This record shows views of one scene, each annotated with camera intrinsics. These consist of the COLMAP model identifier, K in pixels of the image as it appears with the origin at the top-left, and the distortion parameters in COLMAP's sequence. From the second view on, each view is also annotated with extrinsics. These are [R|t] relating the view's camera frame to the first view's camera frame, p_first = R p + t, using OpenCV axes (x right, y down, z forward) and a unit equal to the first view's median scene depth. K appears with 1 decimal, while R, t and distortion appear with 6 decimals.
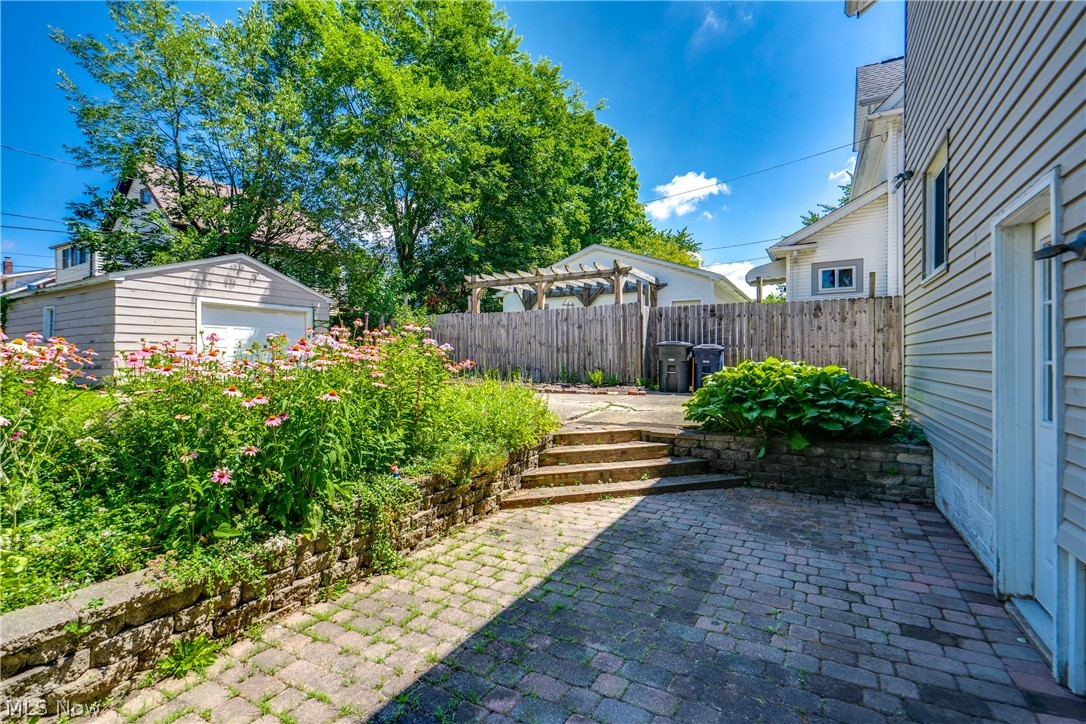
lens RADIAL K [[487.9, 0, 536.8], [0, 487.9, 365.5], [0, 0, 1]] dist [-0.007929, 0.000937]
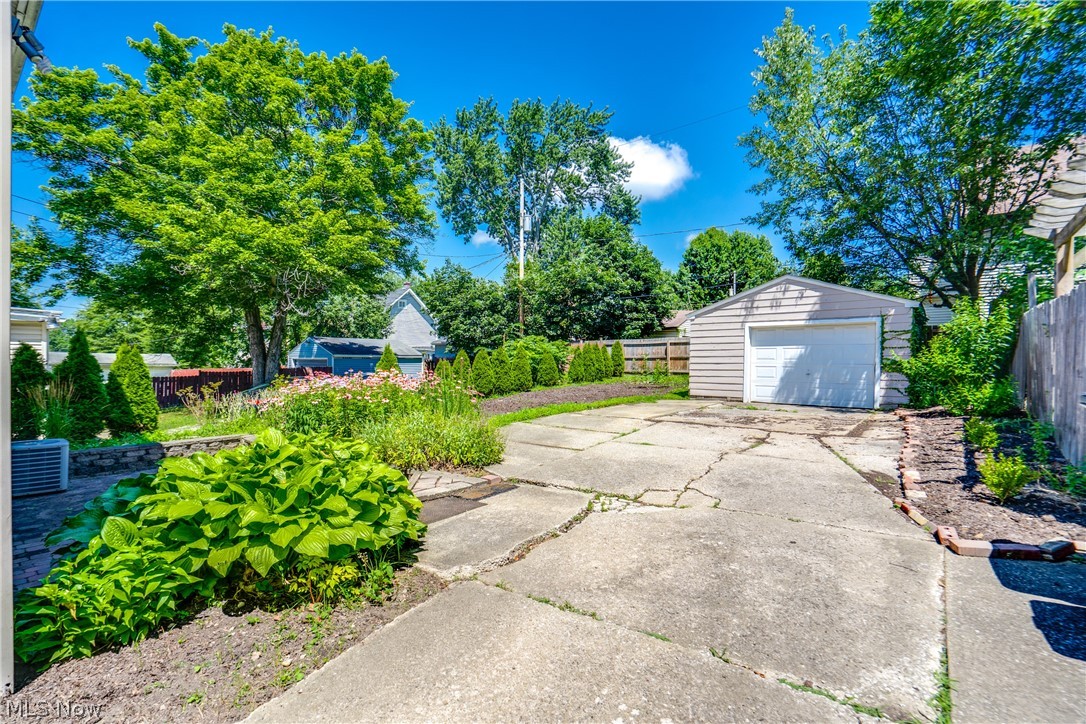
lens RADIAL K [[492.0, 0, 546.7], [0, 492.0, 364.0], [0, 0, 1]] dist [-0.000009, 0.000809]
pose [[-0.147618, 0.012698, -0.988963, 0.428144], [-0.014197, 0.999787, 0.014956, -0.044195], [0.988943, 0.016248, -0.147406, 0.573017]]
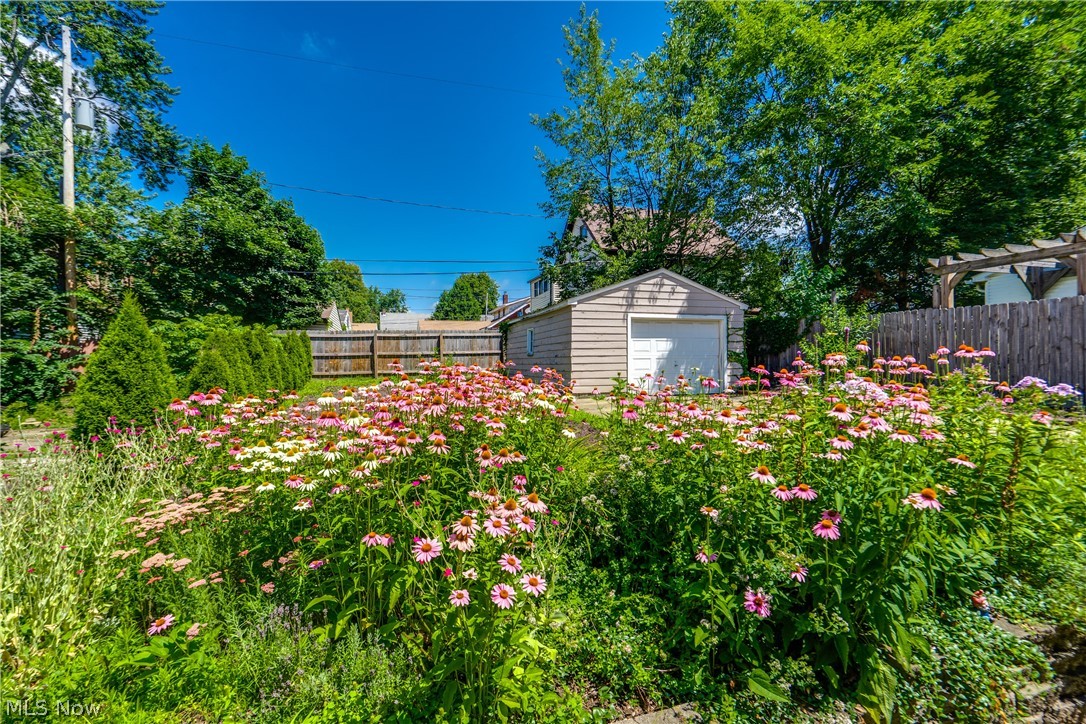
lens RADIAL K [[492.0, 0, 546.7], [0, 492.0, 364.0], [0, 0, 1]] dist [-0.000009, 0.000809]
pose [[0.735676, -0.000501, -0.677333, -0.064250], [-0.003264, 0.999985, -0.004285, -0.017132], [0.677325, 0.005363, 0.735664, 0.046075]]
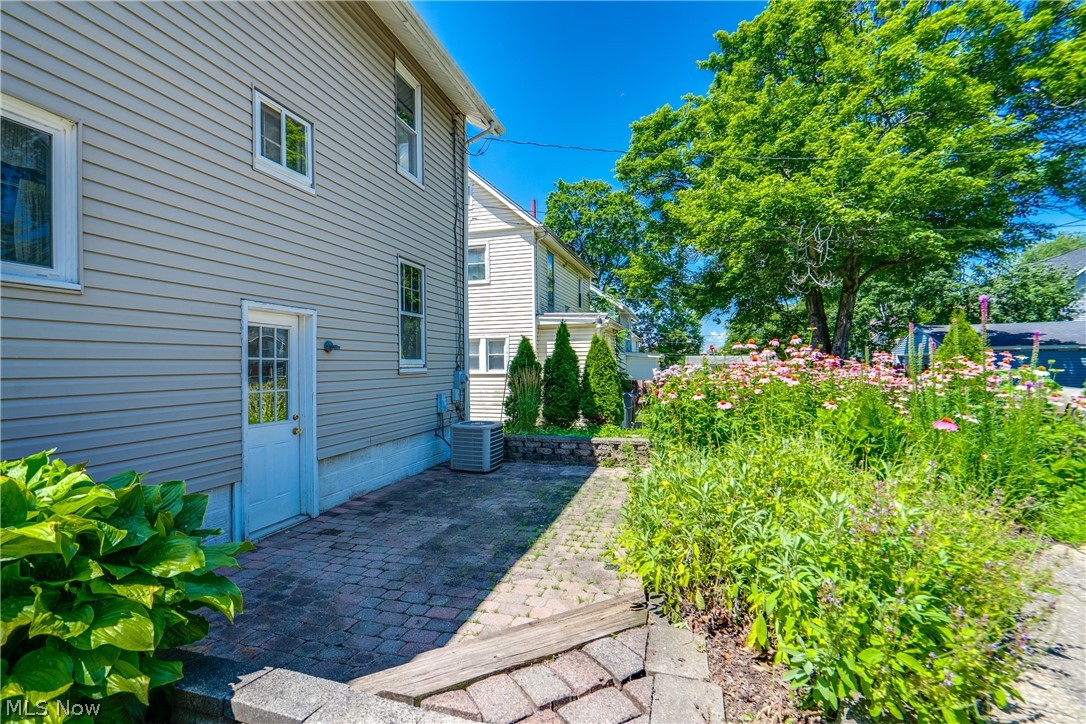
lens RADIAL K [[487.9, 0, 536.8], [0, 487.9, 365.5], [0, 0, 1]] dist [-0.007929, 0.000937]
pose [[-0.972019, 0.017916, -0.234216, 0.078754], [0.016023, 0.999822, 0.009983, -0.018383], [0.234353, 0.005951, -0.972133, 0.528987]]
